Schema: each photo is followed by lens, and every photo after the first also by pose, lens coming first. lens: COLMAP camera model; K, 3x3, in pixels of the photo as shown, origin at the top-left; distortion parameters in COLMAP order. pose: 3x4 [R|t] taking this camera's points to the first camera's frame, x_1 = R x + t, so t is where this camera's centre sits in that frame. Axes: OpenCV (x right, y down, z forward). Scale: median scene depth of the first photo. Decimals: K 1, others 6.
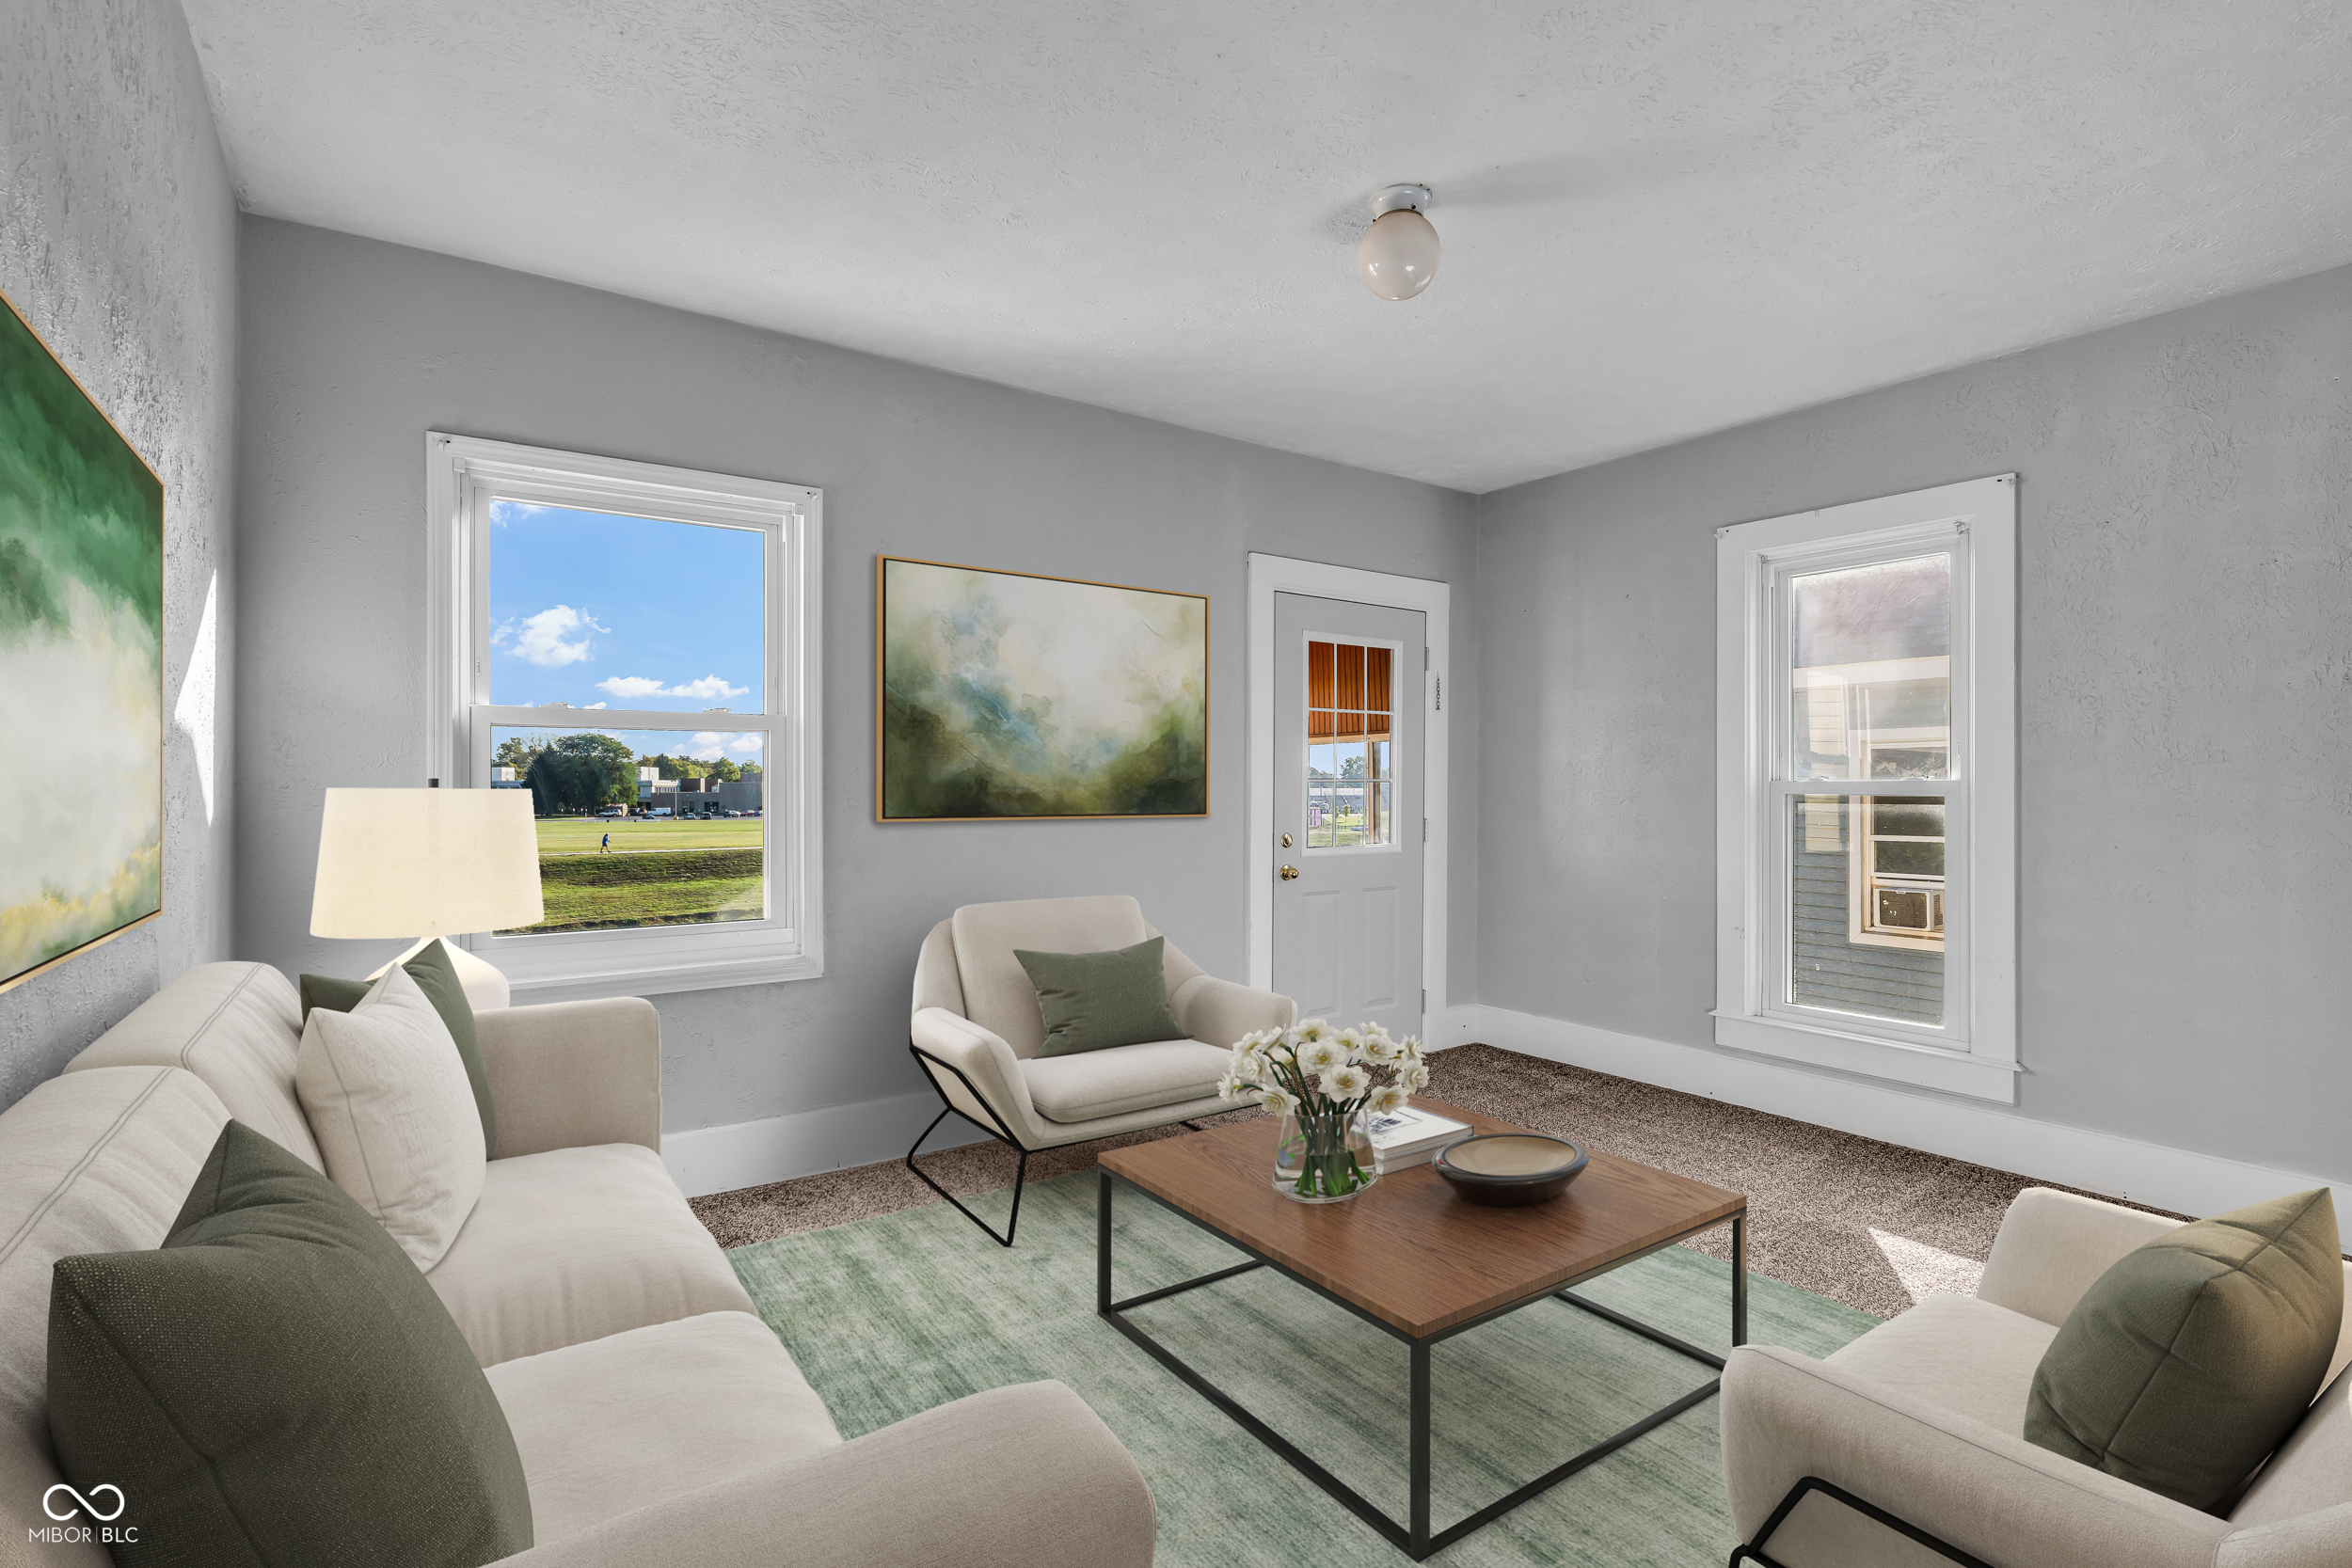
lens RADIAL K [[1135.0, 0, 1184.3], [0, 1135.0, 783.6], [0, 0, 1]] dist [-0.000978, 0.000512]
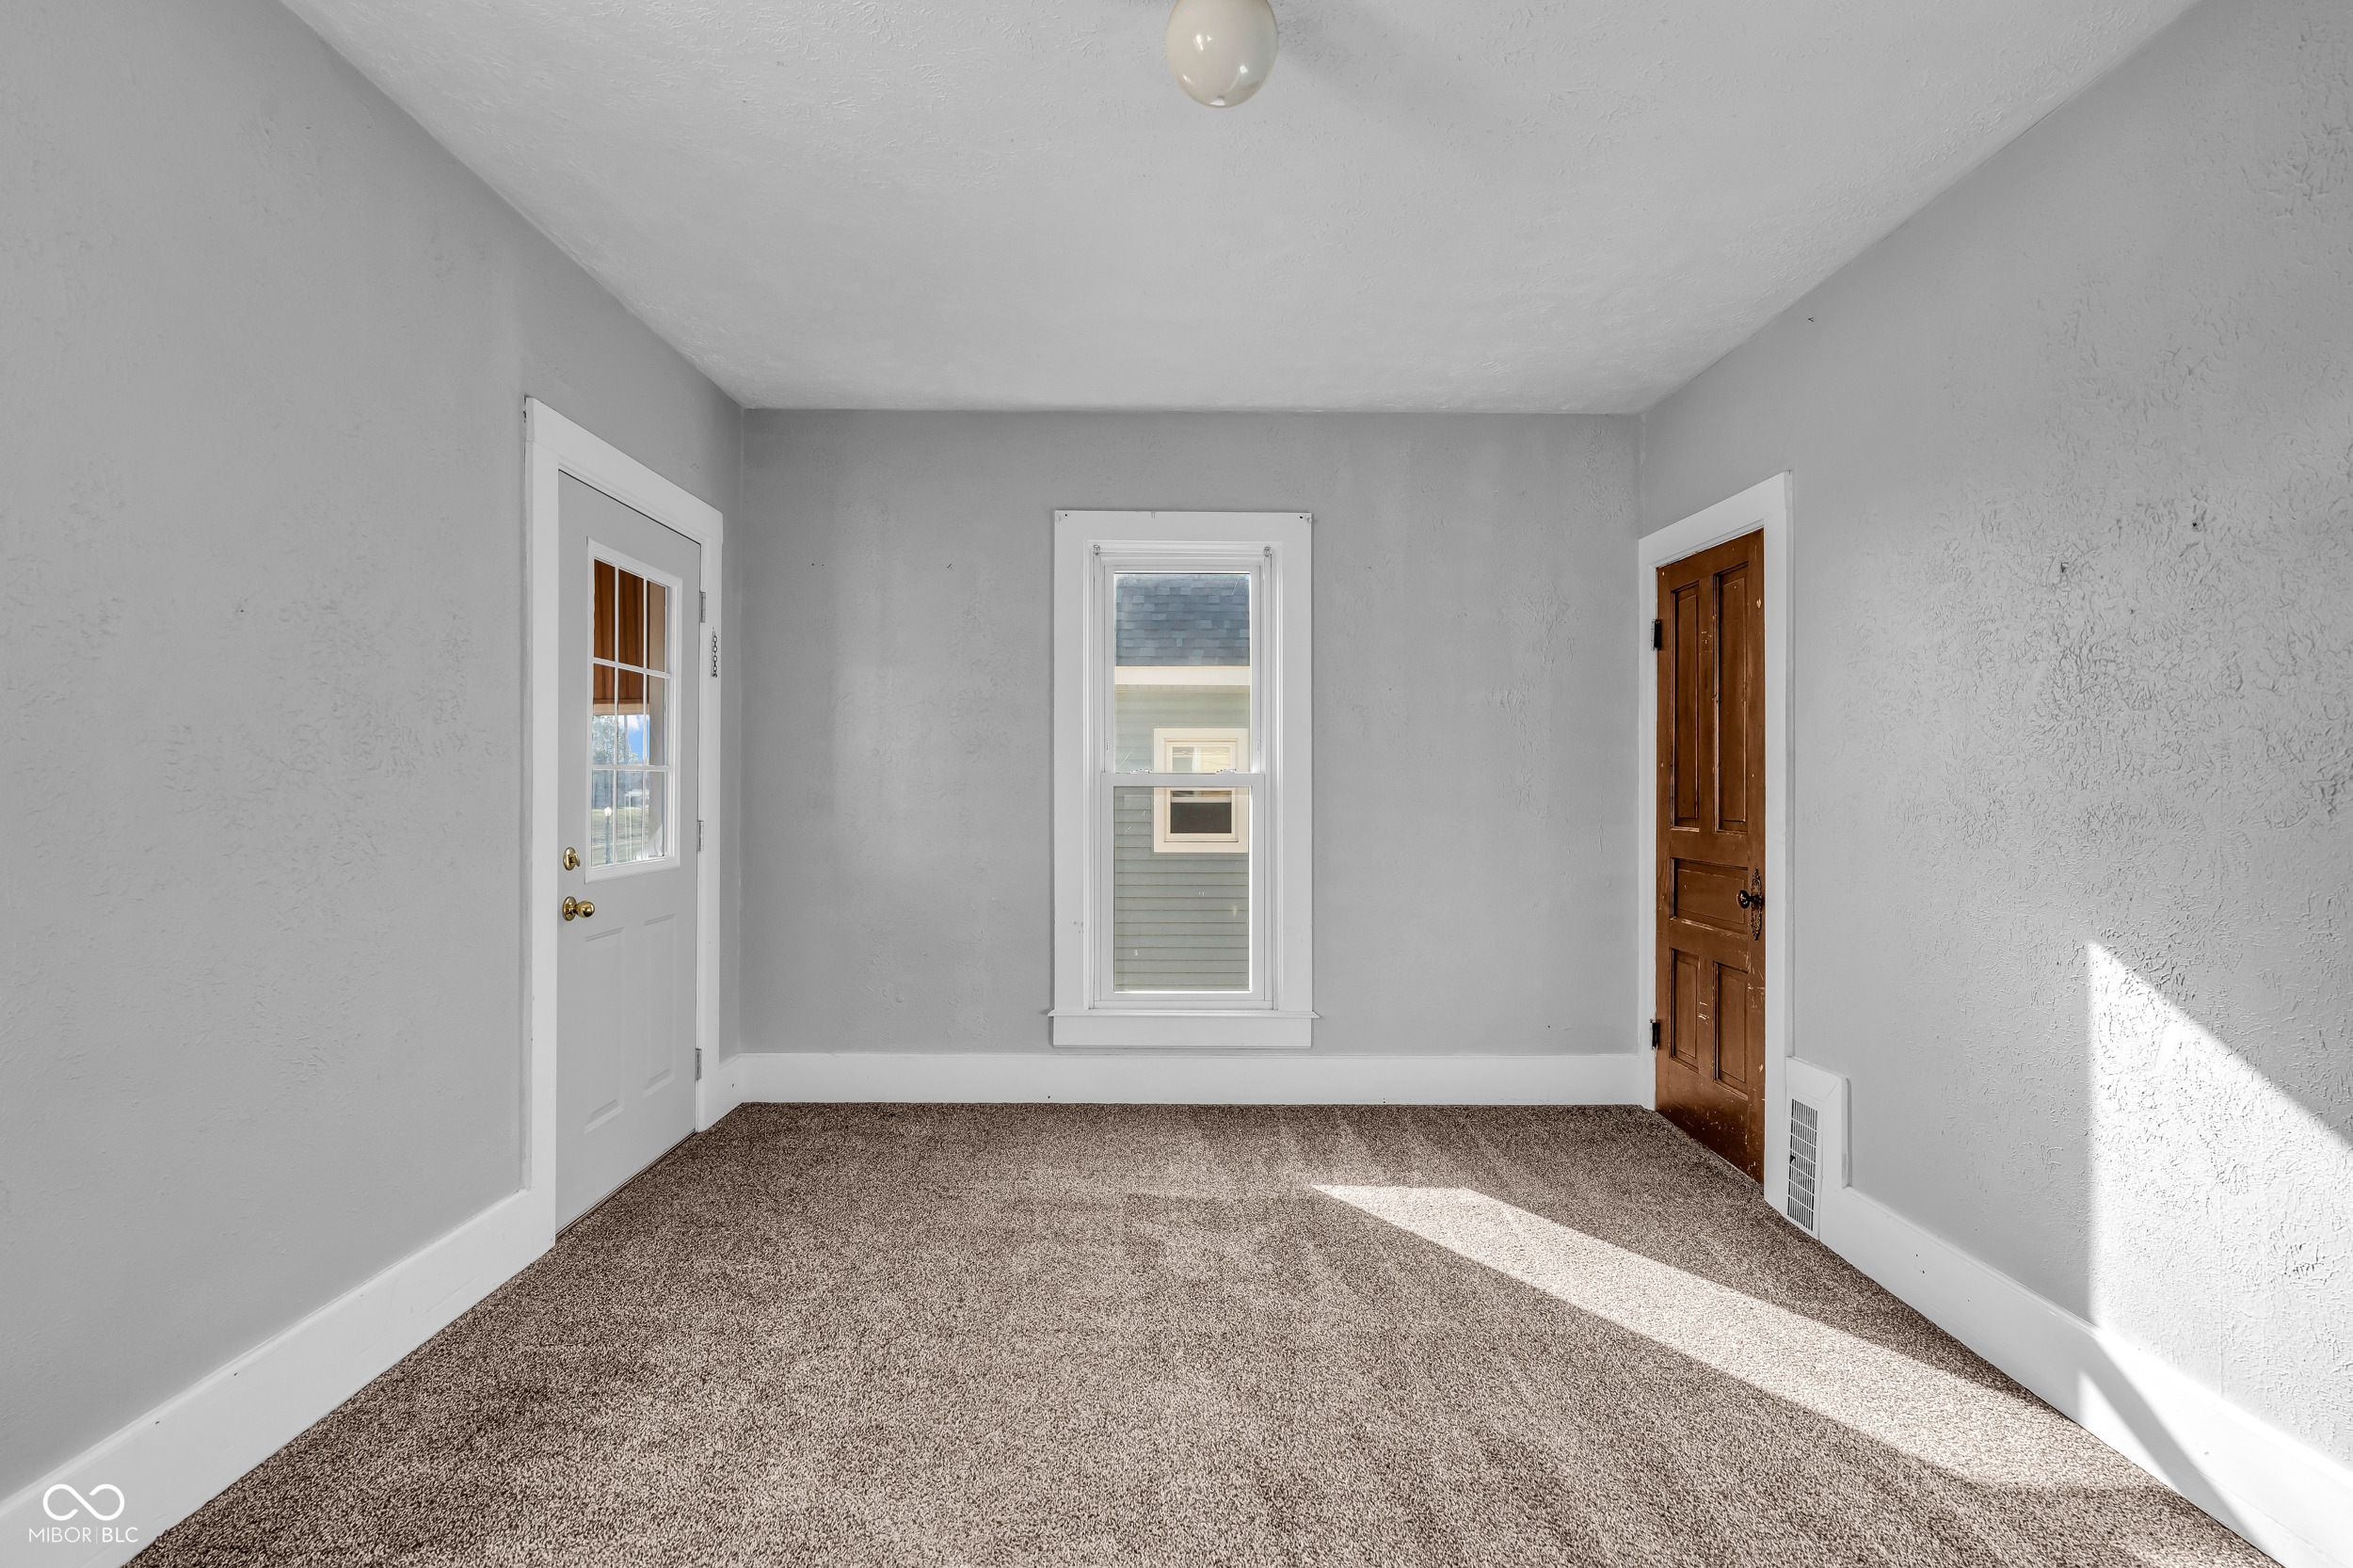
lens RADIAL K [[1135.6, 0, 1172.7], [0, 1135.6, 786.6], [0, 0, 1]] dist [-0.000978, 0.000512]
pose [[0.562458, -0.001028, 0.826825, -0.259645], [-0.003717, 0.999986, 0.003772, 0.005351], [-0.826817, -0.005195, 0.562447, 0.357564]]
